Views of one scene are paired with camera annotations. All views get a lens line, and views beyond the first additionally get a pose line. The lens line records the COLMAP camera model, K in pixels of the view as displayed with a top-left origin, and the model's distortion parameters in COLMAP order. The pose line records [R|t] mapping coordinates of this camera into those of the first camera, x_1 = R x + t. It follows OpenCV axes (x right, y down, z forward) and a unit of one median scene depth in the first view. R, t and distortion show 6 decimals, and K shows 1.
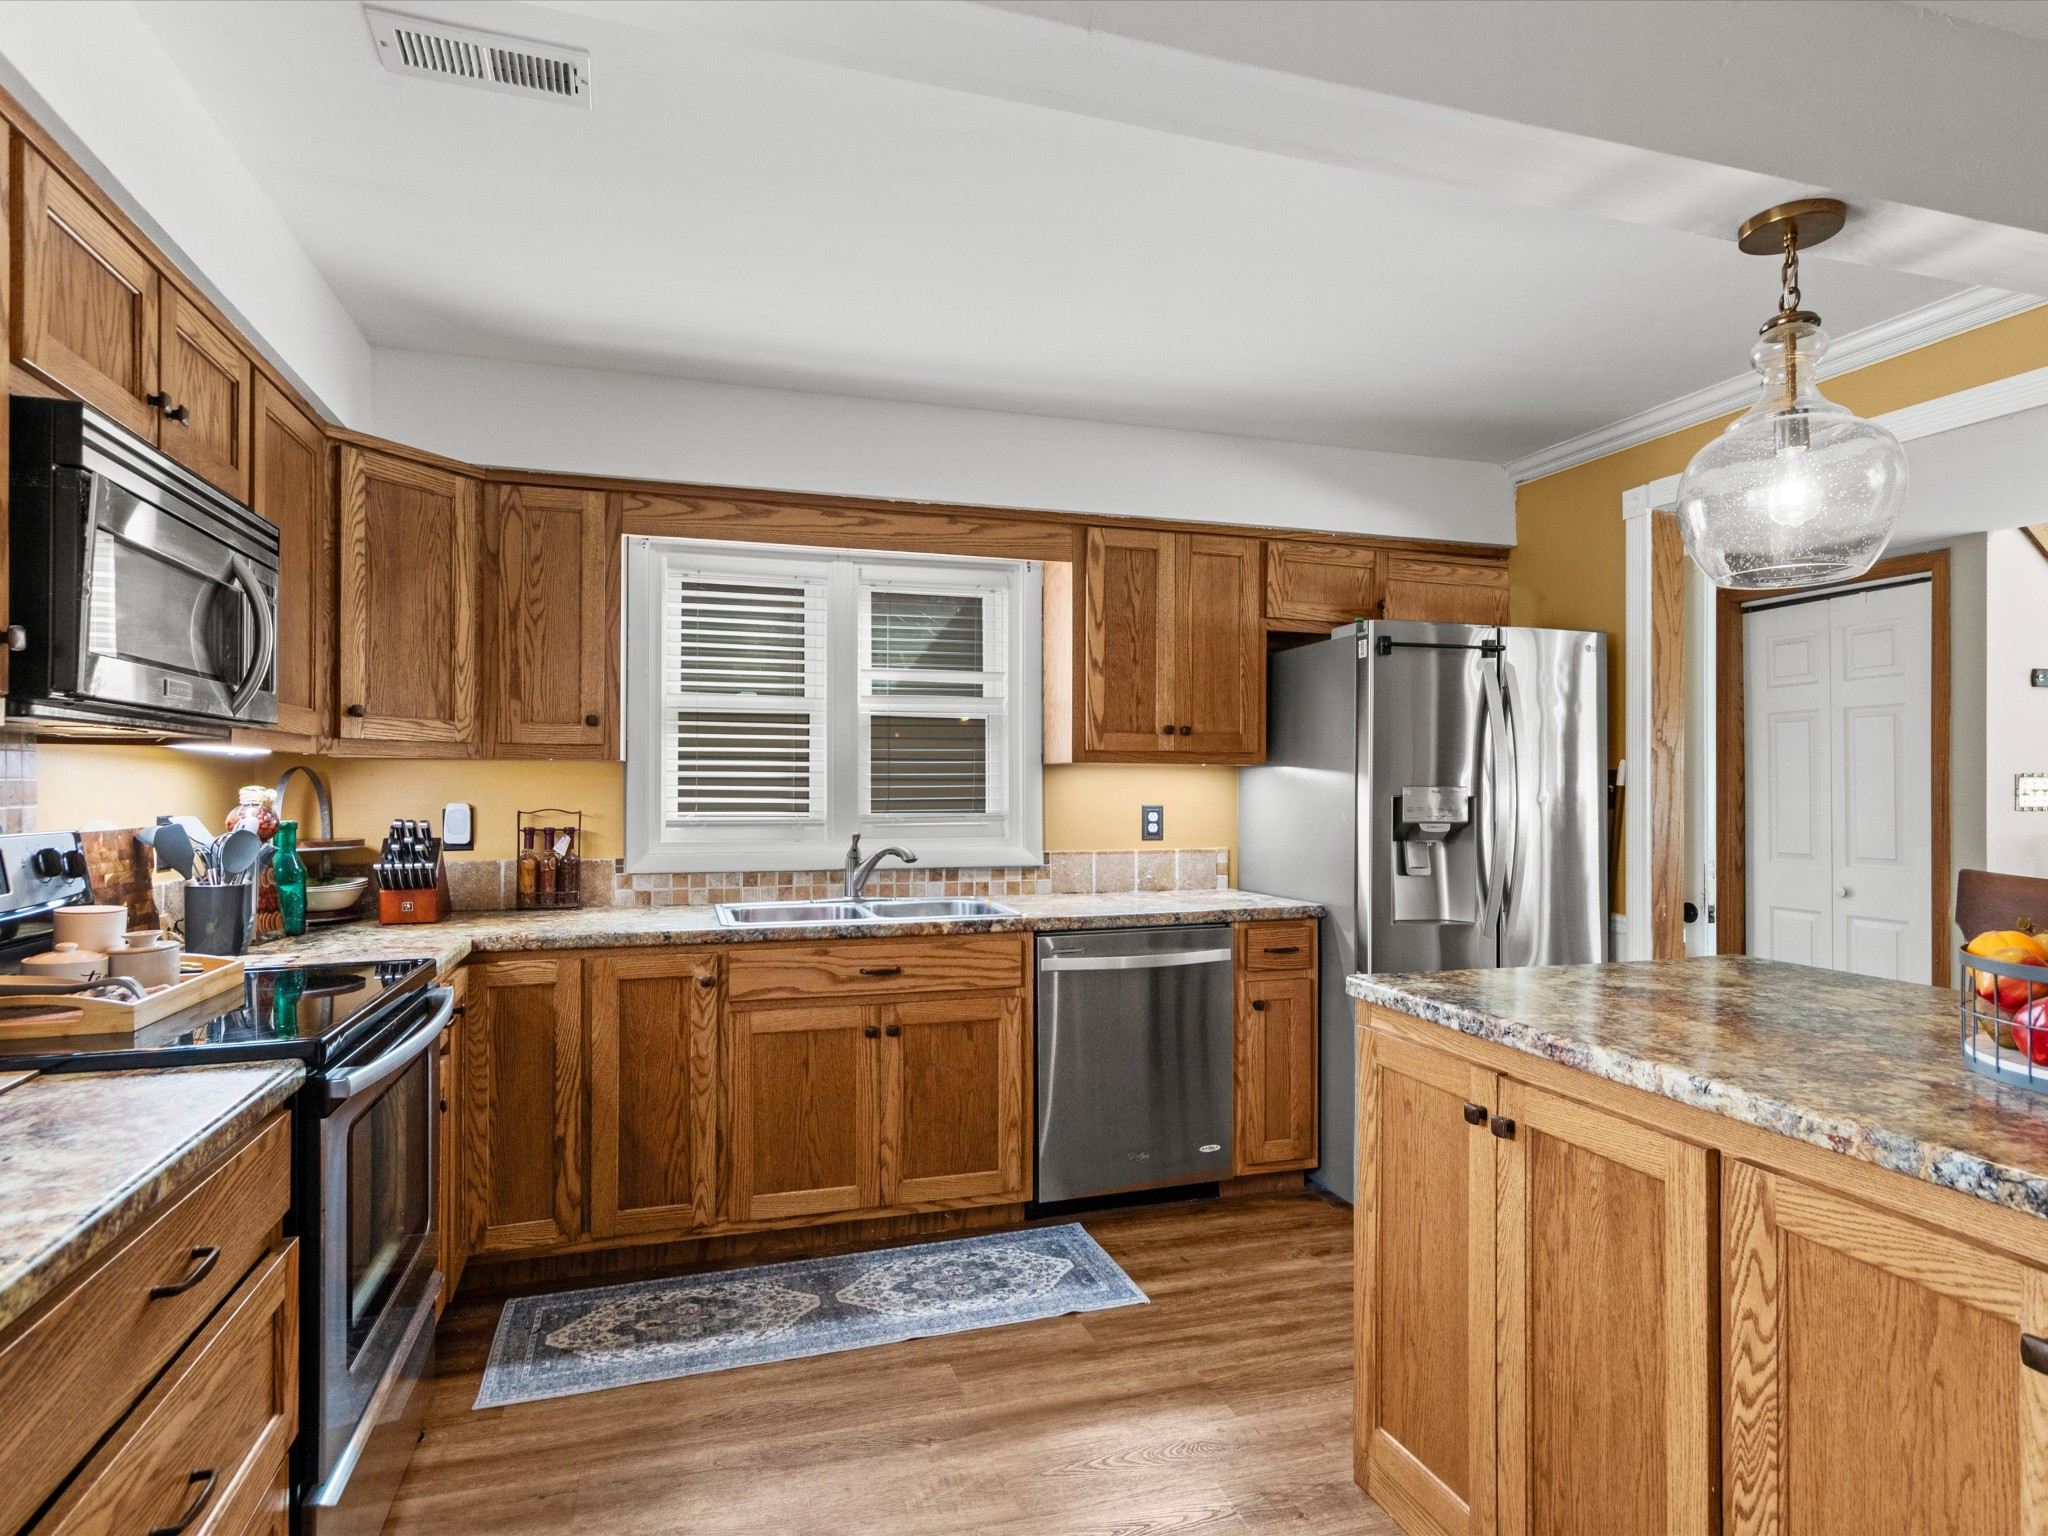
lens RADIAL K [[1101.3, 0, 1022.7], [0, 1101.3, 779.4], [0, 0, 1]] dist [0.006083, 0.000426]
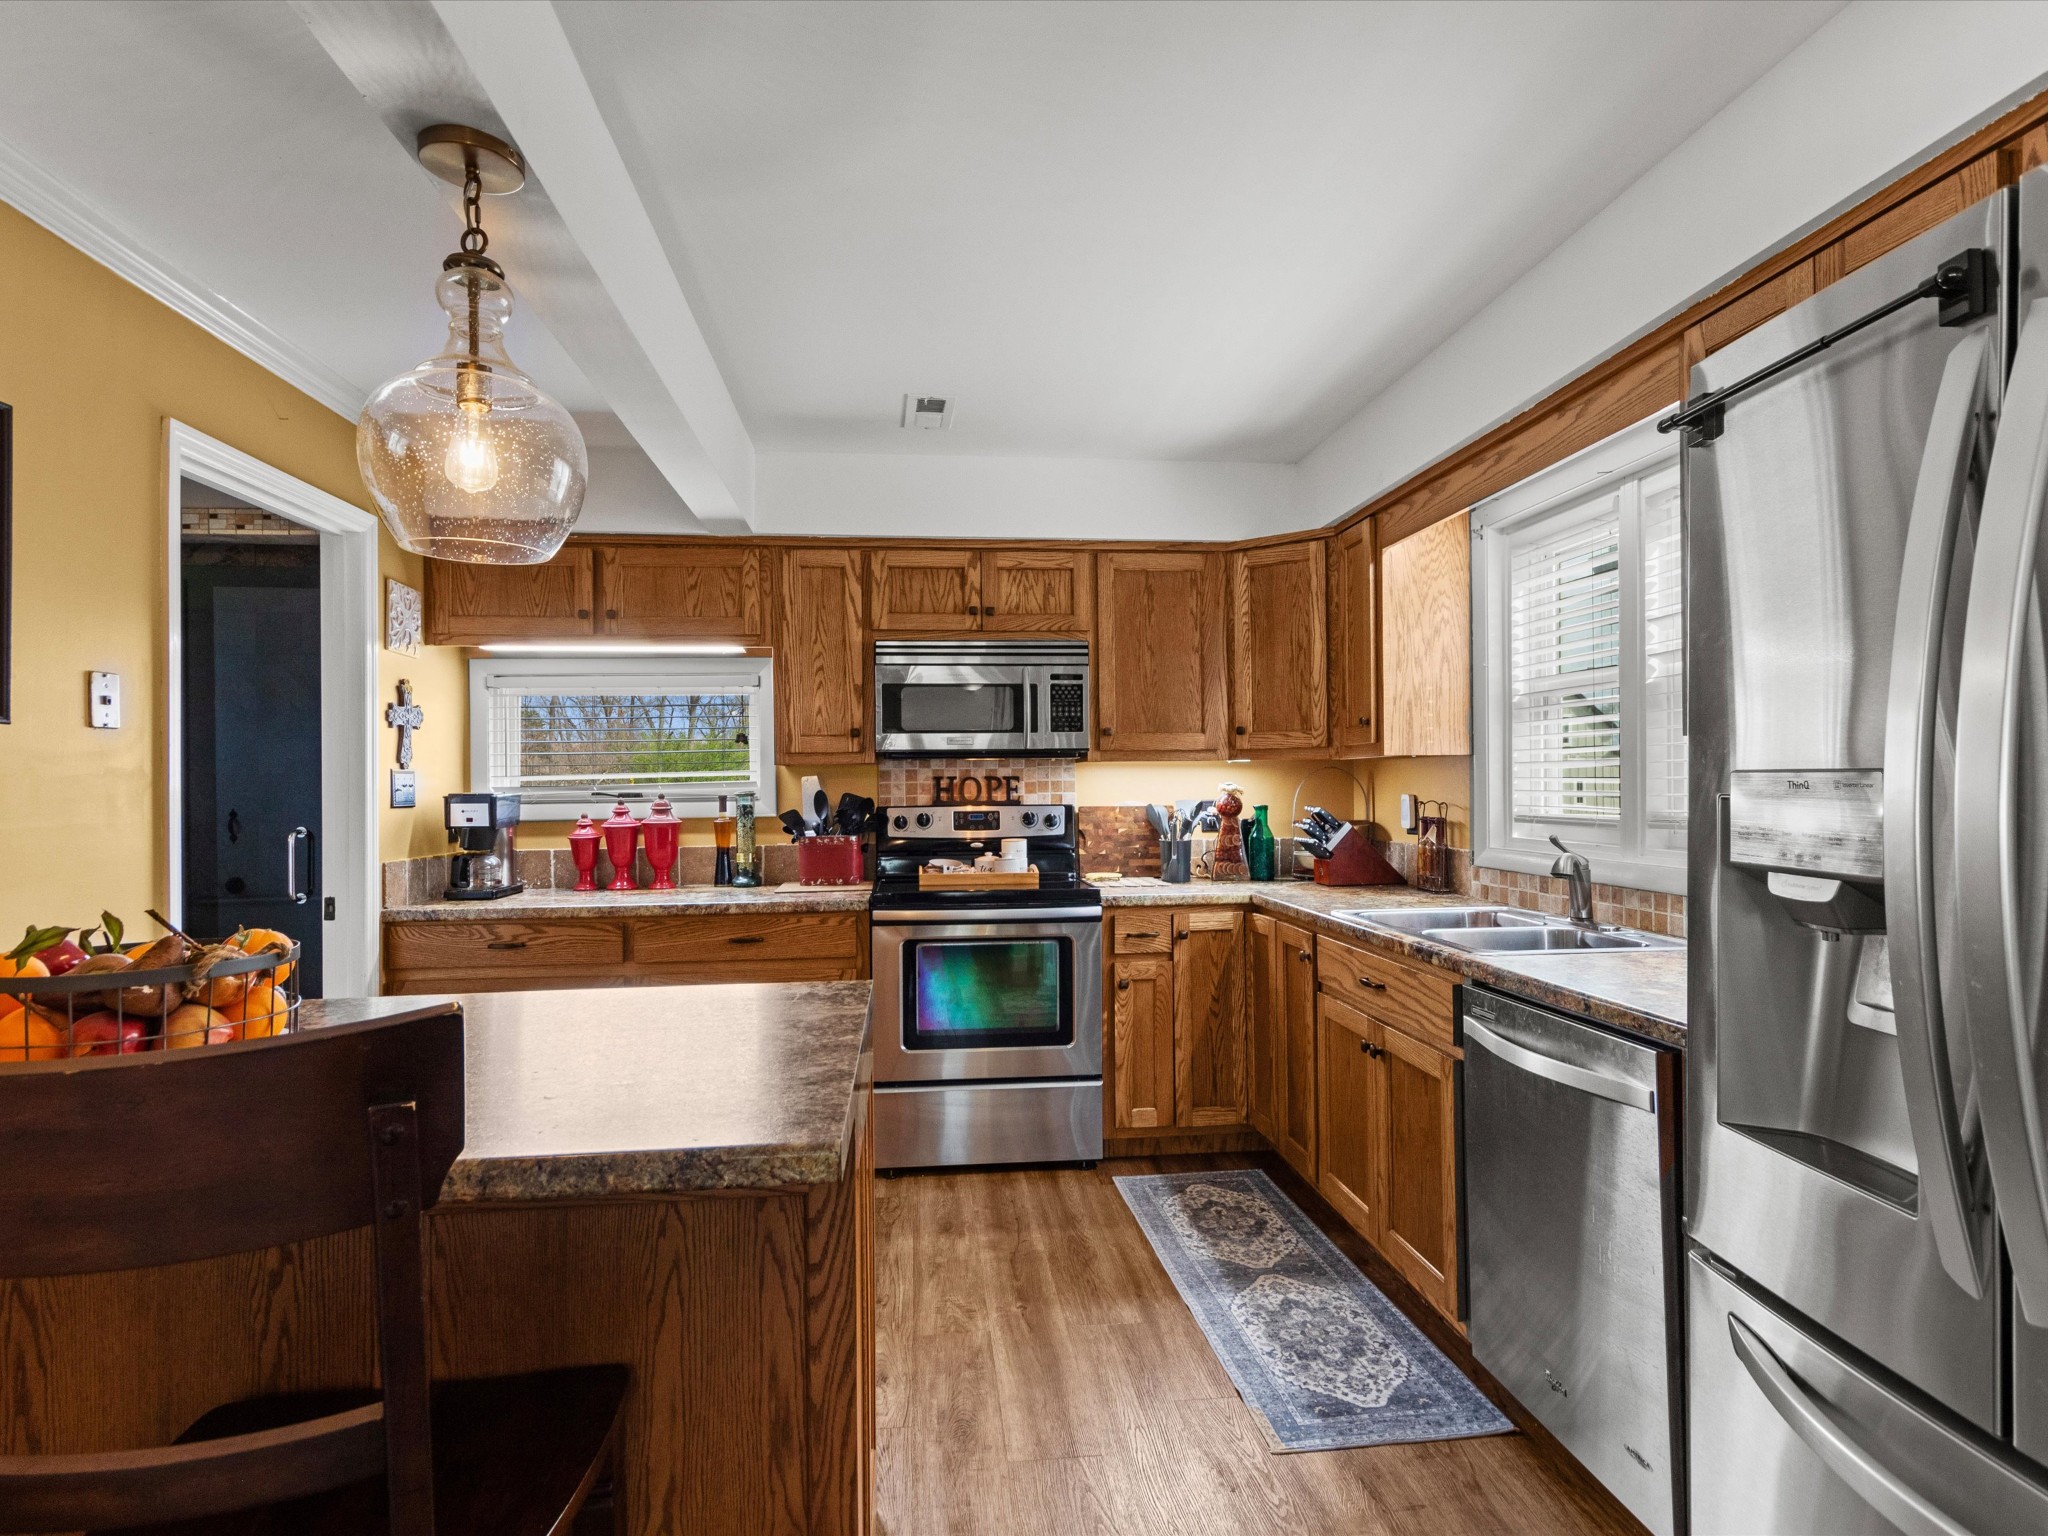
lens RADIAL K [[1116.1, 0, 1019.6], [0, 1116.1, 791.9], [0, 0, 1]] dist [0.018423, 0.000375]
pose [[-0.191457, 0.000033, -0.981501, 0.896898], [0.009922, 0.999949, -0.001902, 0.019421], [0.981451, -0.010103, -0.191448, 0.972142]]
